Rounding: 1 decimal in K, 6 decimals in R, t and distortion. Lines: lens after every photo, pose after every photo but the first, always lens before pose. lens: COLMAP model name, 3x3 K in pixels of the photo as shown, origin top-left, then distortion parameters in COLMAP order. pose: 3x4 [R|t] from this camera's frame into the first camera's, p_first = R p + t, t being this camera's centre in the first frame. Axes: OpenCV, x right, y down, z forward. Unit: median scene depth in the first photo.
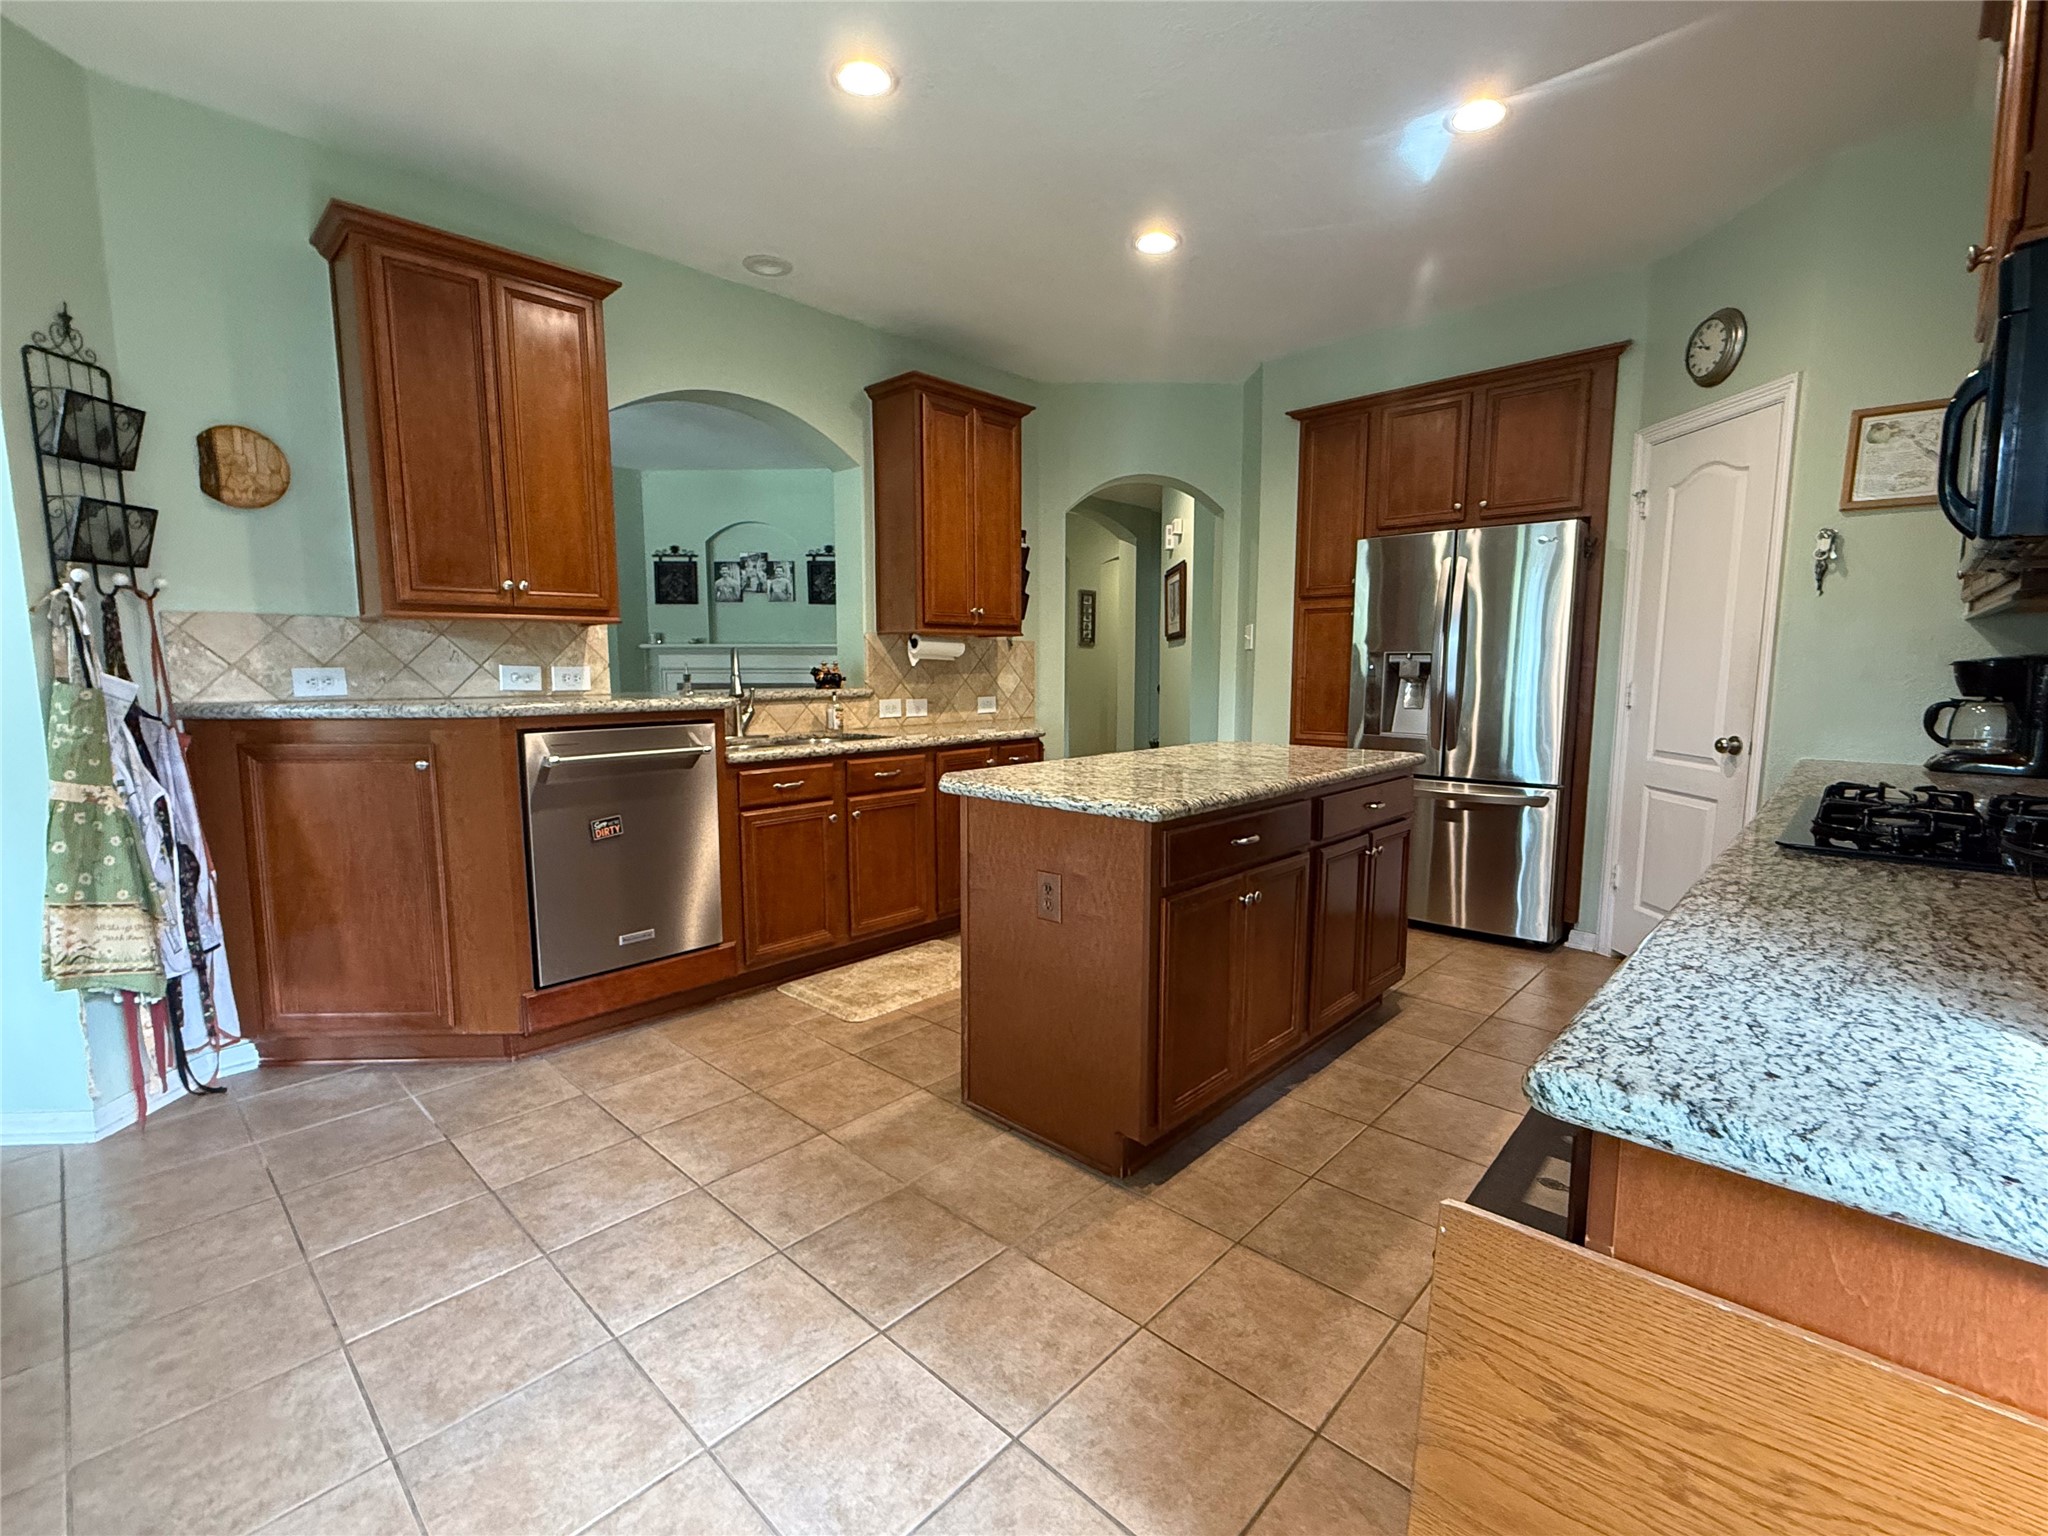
lens RADIAL K [[907.0, 0, 1029.3], [0, 907.0, 768.0], [0, 0, 1]] dist [0.000766, -0.000573]
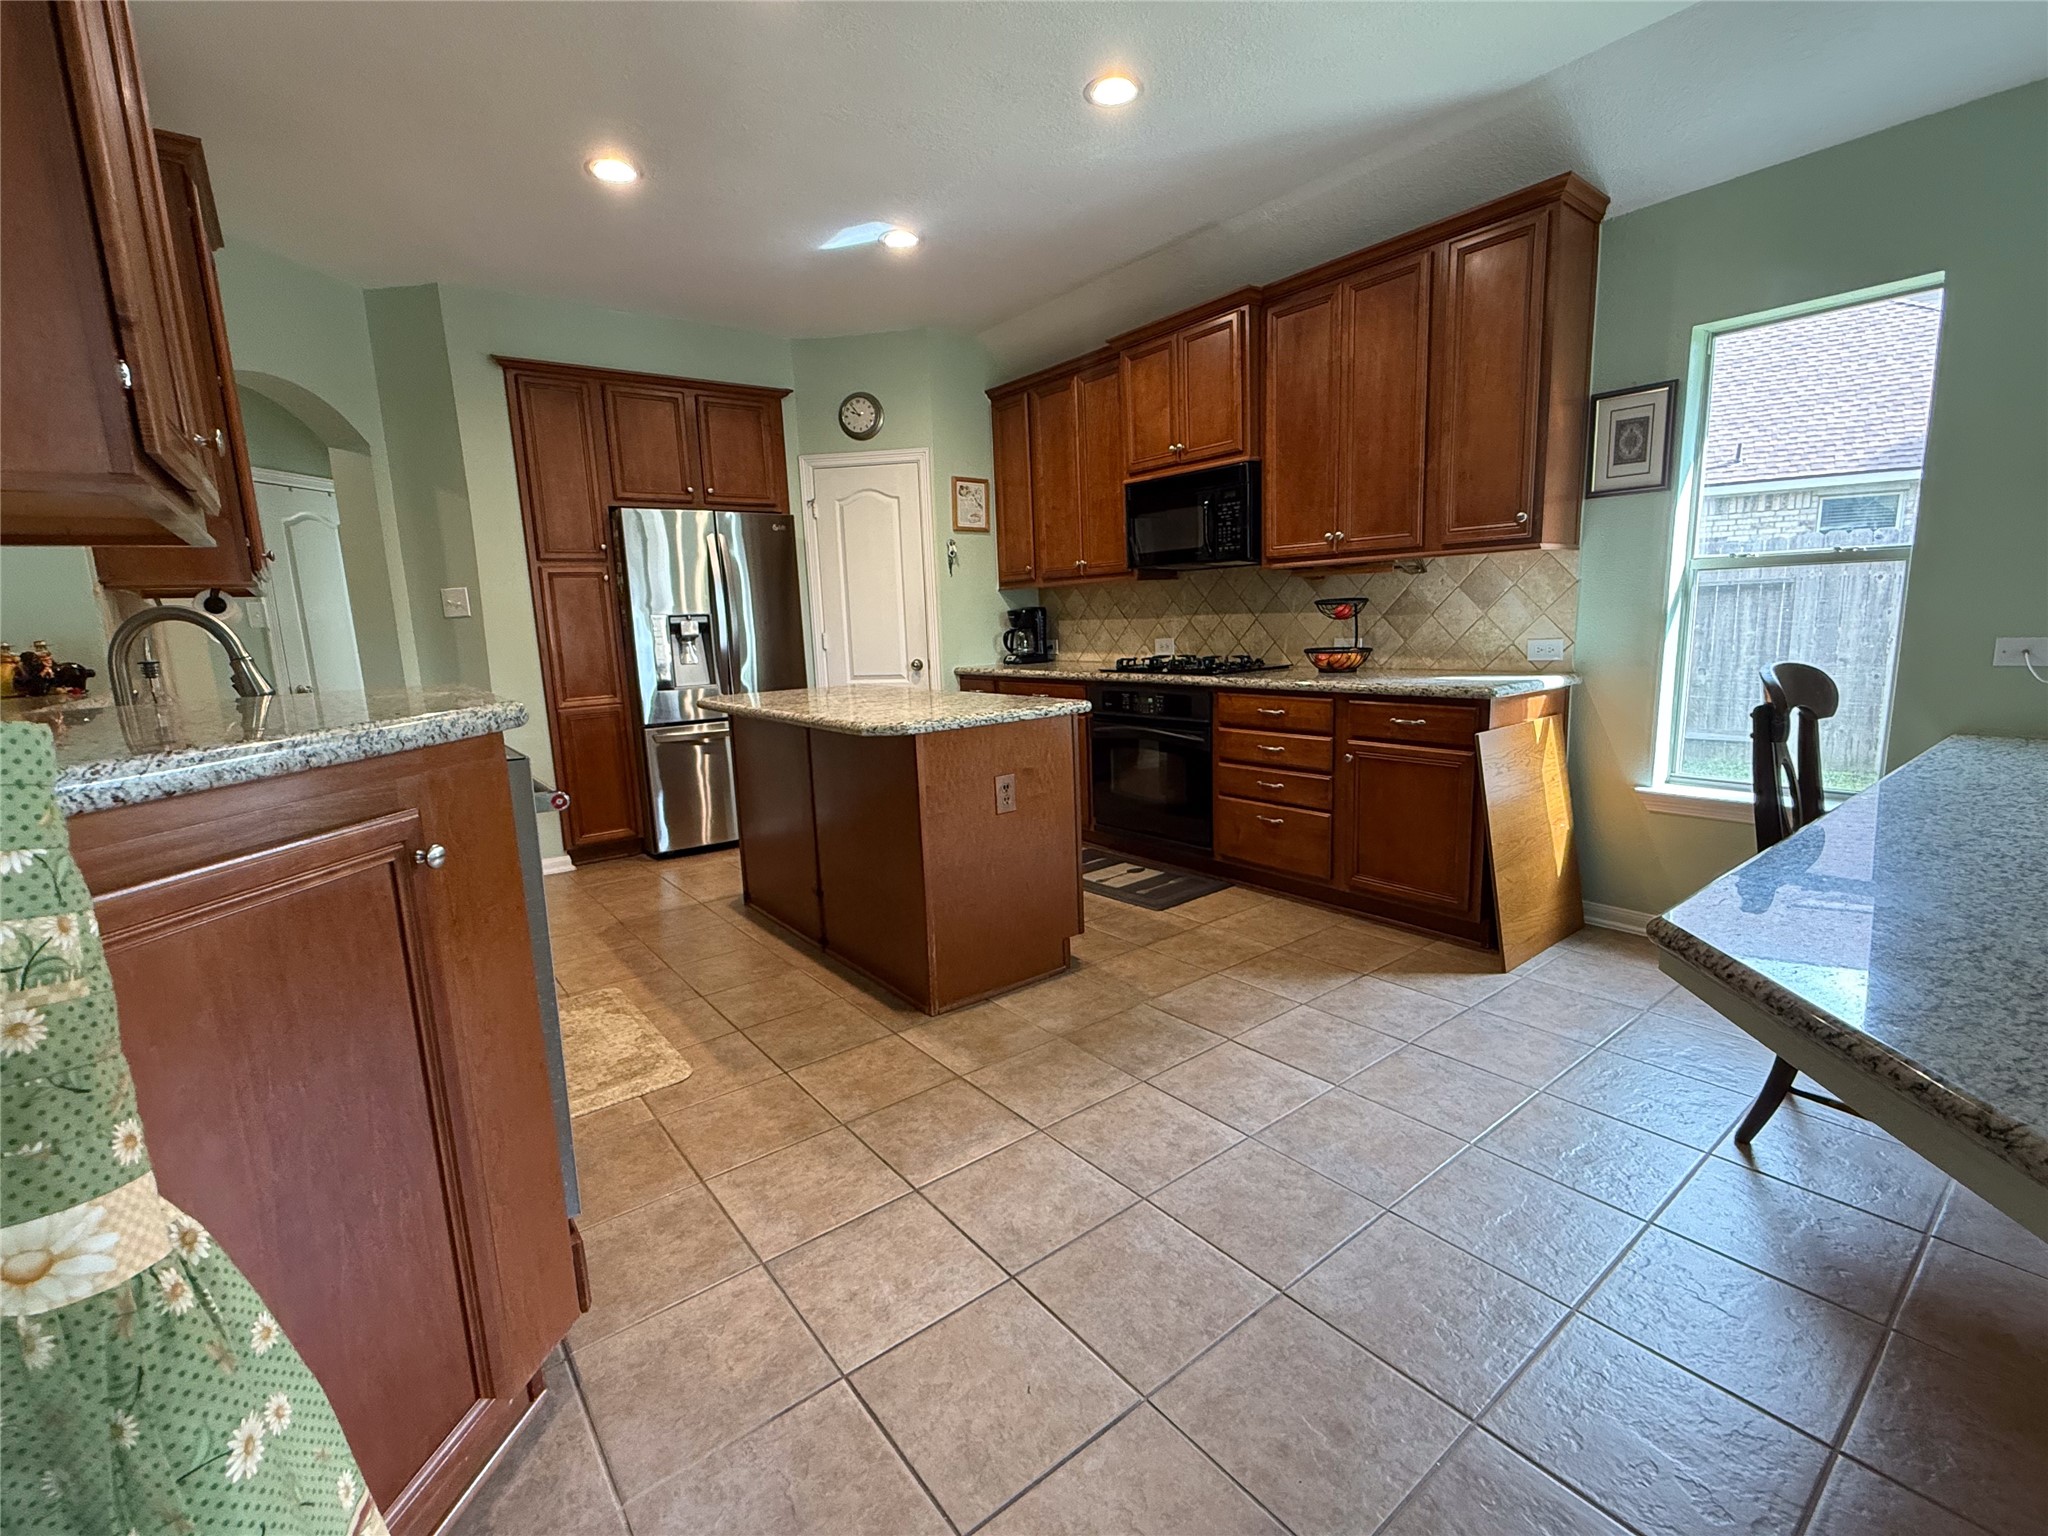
lens RADIAL K [[907.0, 0, 1026.6], [0, 907.0, 765.9], [0, 0, 1]] dist [0.000766, -0.000573]
pose [[0.155793, -0.167688, 0.973452, -0.832886], [0.151777, 0.977846, 0.144154, -0.051553], [-0.976060, 0.125289, 0.177793, 0.514404]]
